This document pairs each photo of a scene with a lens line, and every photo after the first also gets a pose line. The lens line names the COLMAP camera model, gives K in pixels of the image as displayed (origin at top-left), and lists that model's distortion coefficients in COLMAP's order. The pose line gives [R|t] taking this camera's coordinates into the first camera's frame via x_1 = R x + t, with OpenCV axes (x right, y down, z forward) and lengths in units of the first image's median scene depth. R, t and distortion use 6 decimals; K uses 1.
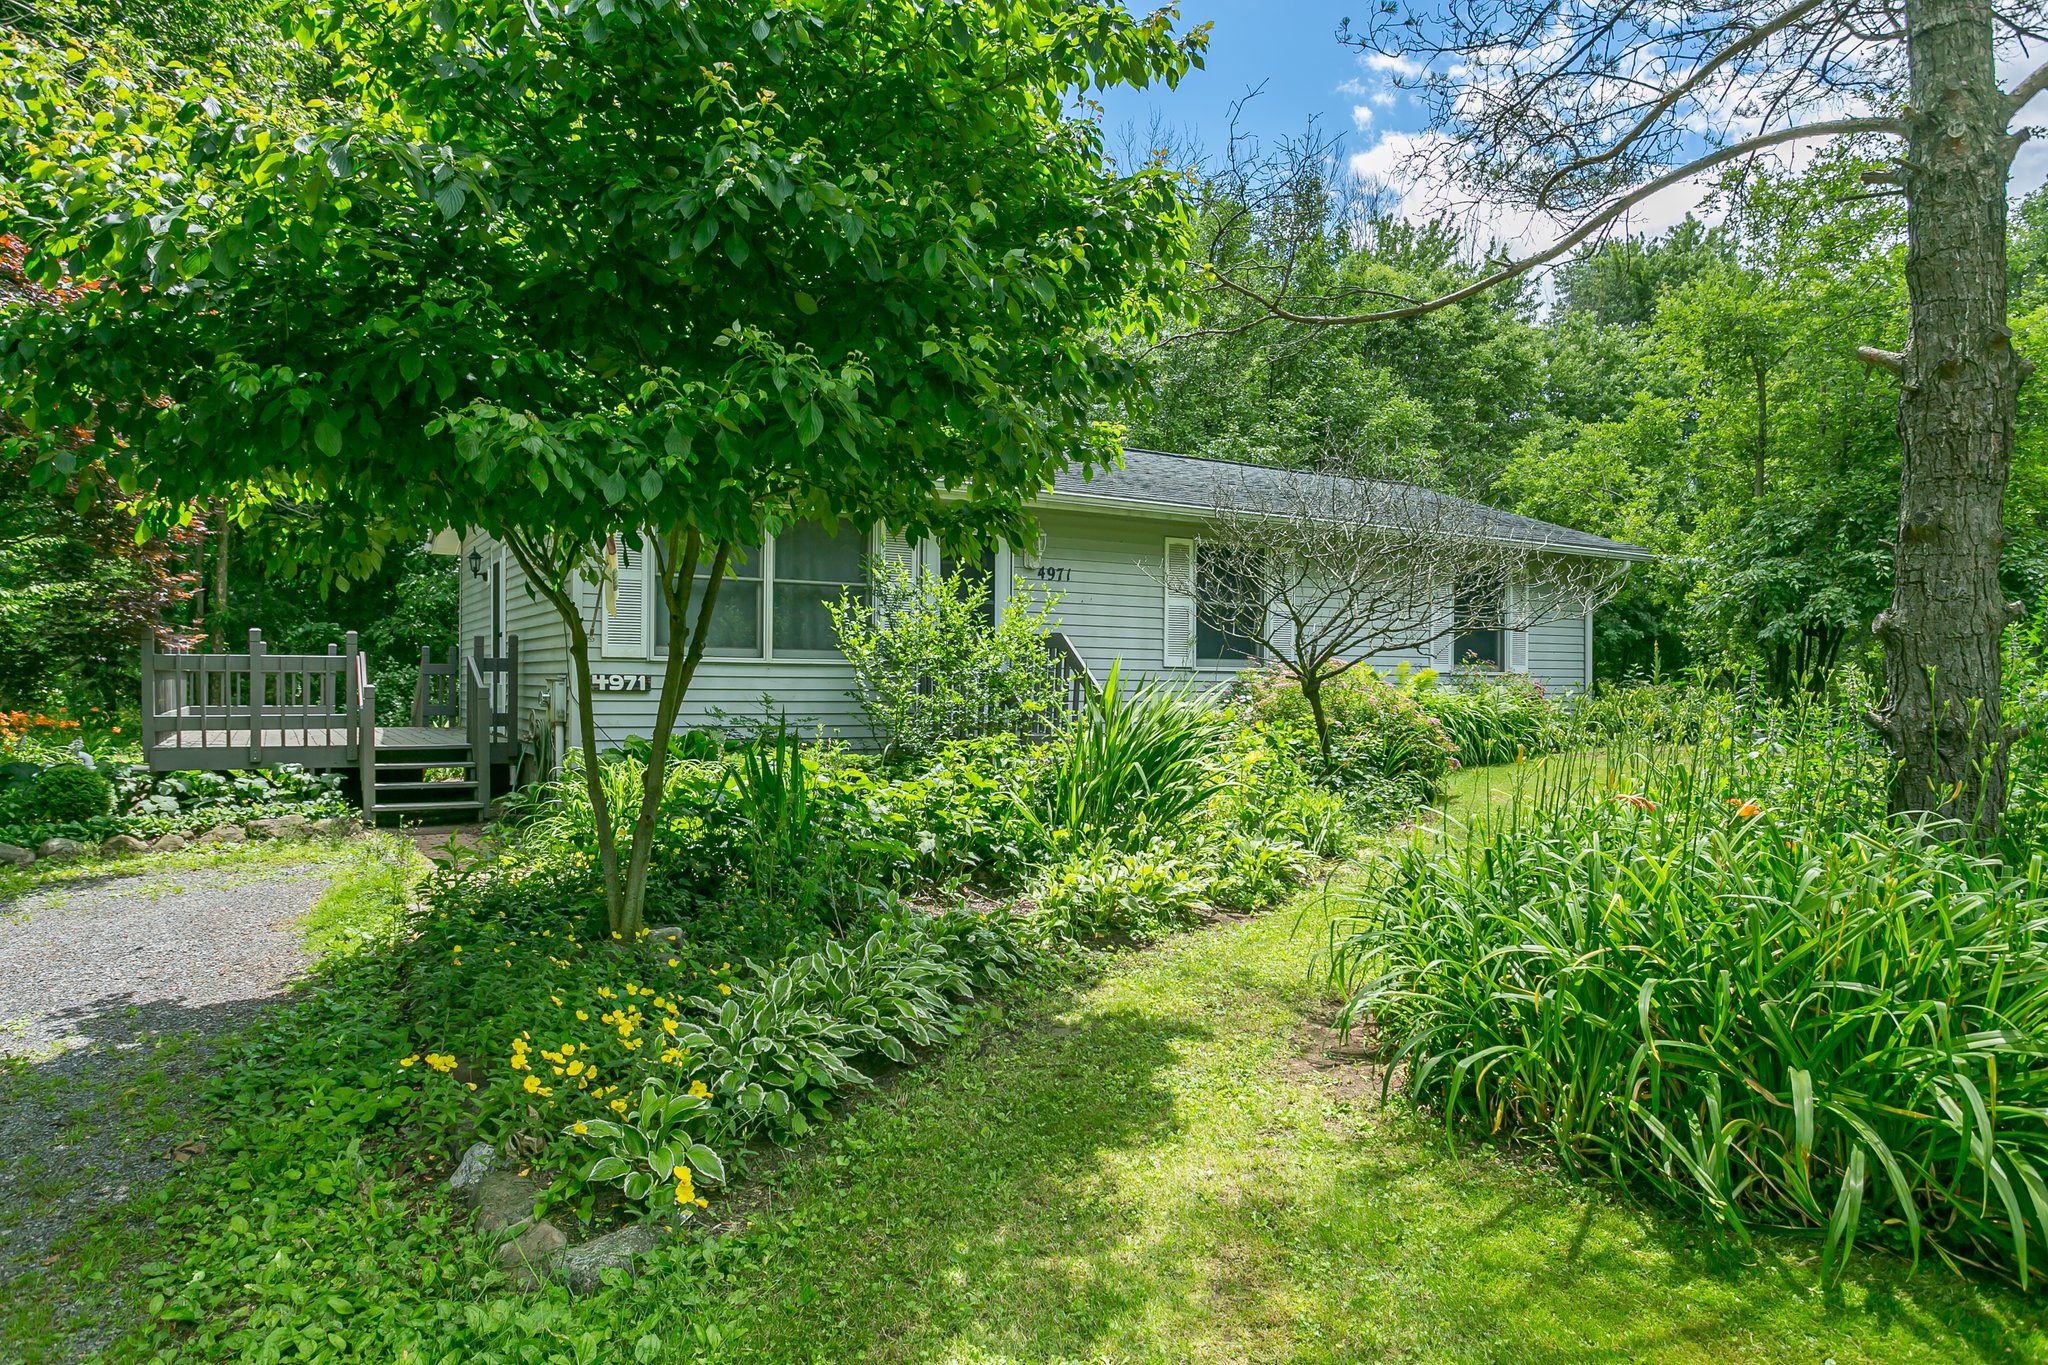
lens RADIAL K [[1274.3, 0, 1024.0], [0, 1274.3, 682.5], [0, 0, 1]] dist [0.000980, 0.006783]
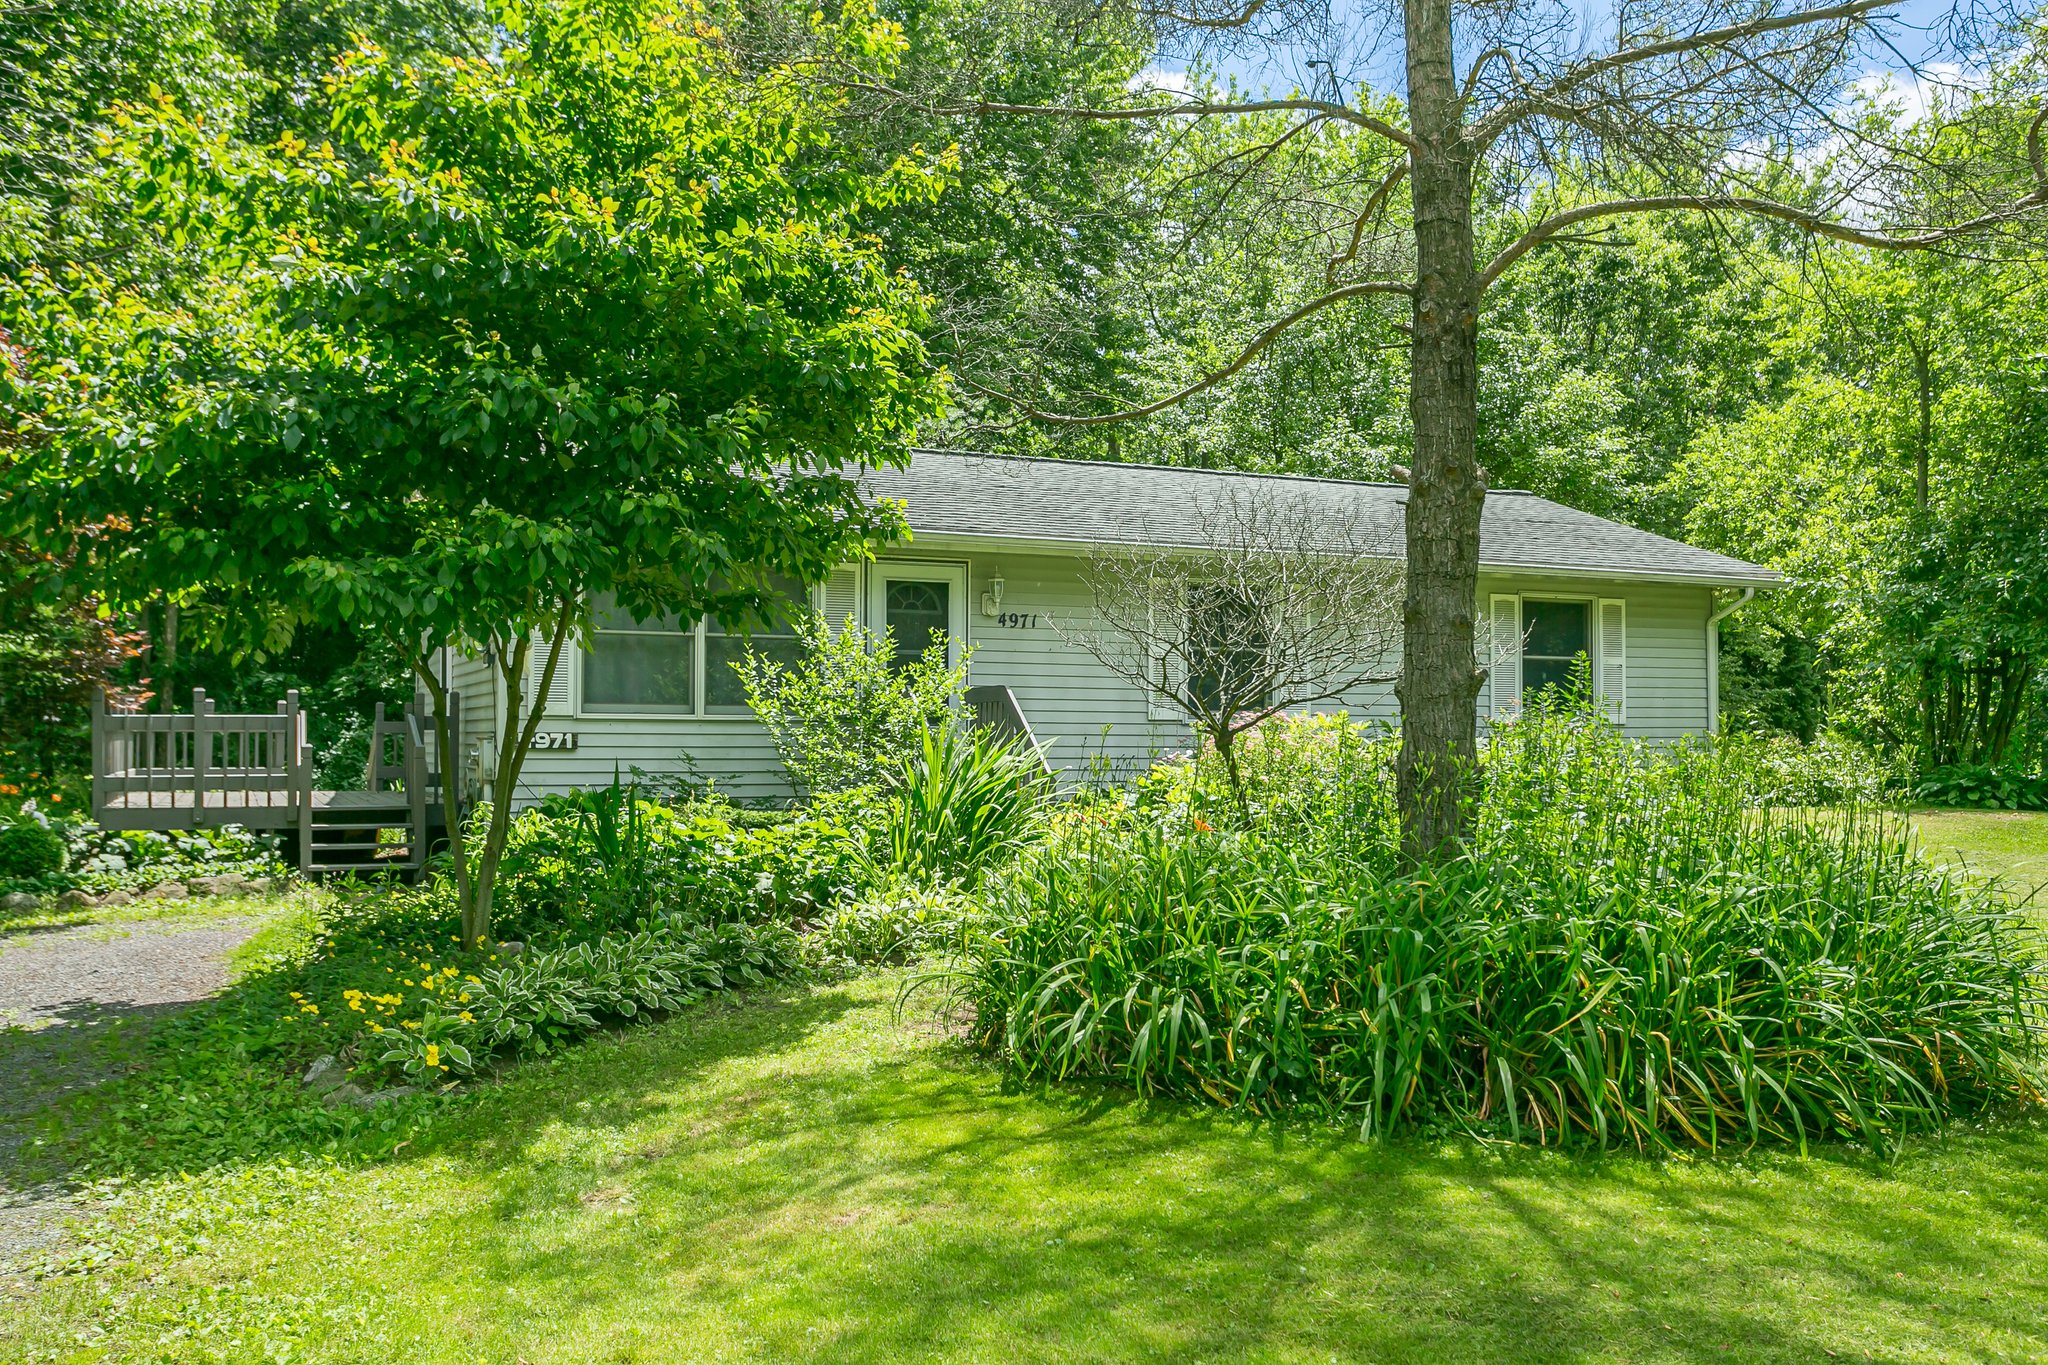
lens RADIAL K [[1769.4, 0, 1024.0], [0, 1769.4, 682.5], [0, 0, 1]] dist [0.048178, -0.017876]
pose [[0.993279, -0.009878, -0.115320, 0.214345], [0.006345, 0.999500, -0.030960, -0.000056], [0.115568, 0.030020, 0.992846, -0.336554]]
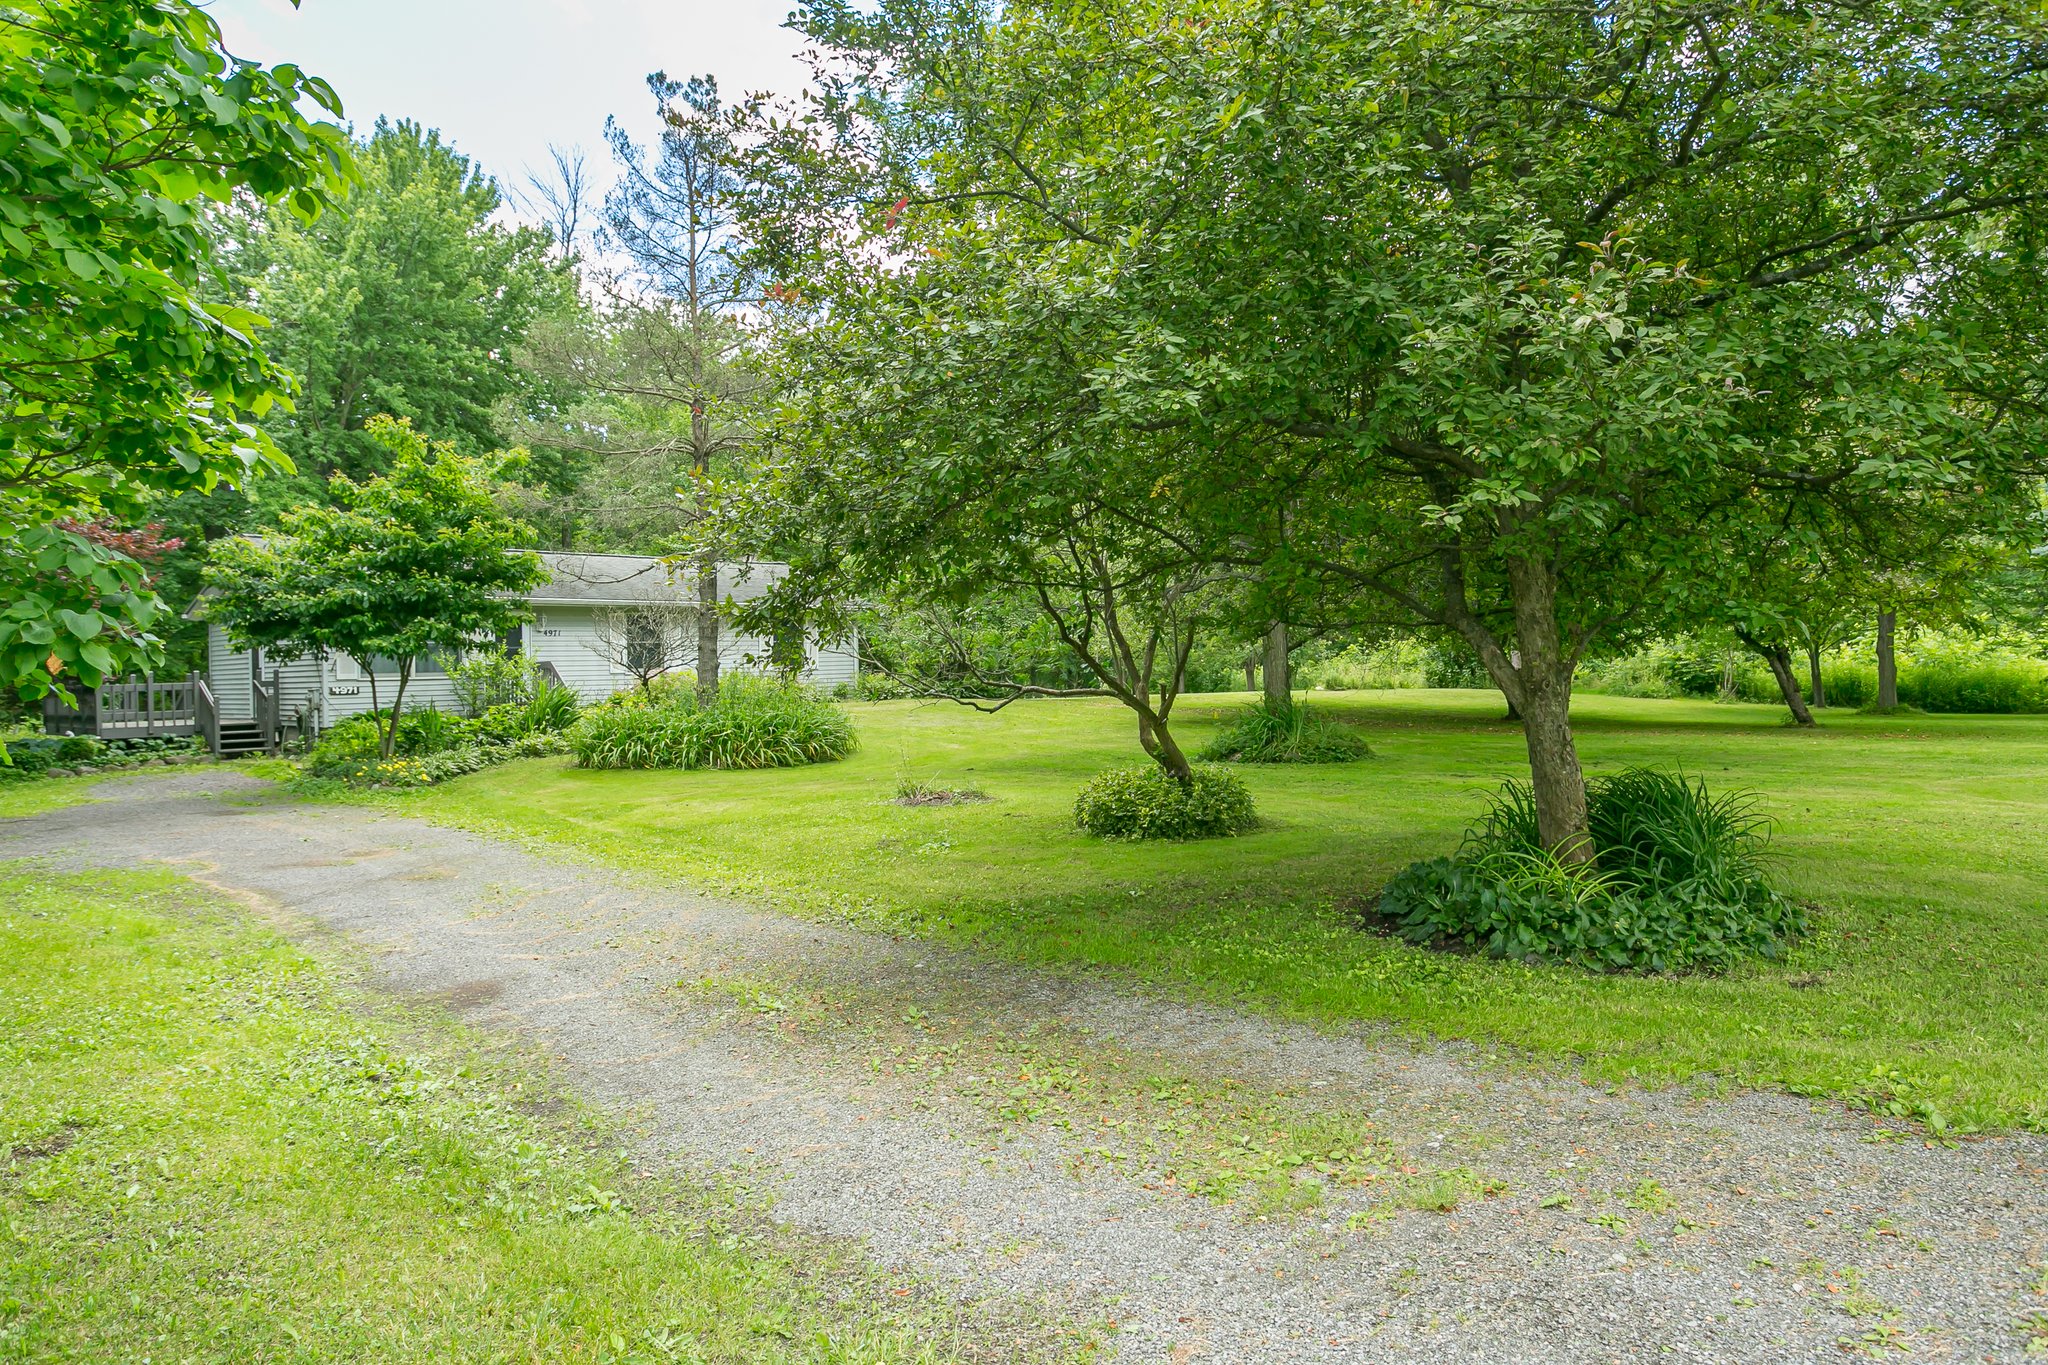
lens RADIAL K [[1222.5, 0, 1024.0], [0, 1222.5, 682.5], [0, 0, 1]] dist [0.001494, 0.000580]
pose [[0.954335, -0.035864, 0.296579, 0.206967], [0.032320, 0.999336, 0.016844, -0.012707], [-0.296986, -0.006490, 0.954860, -1.515702]]
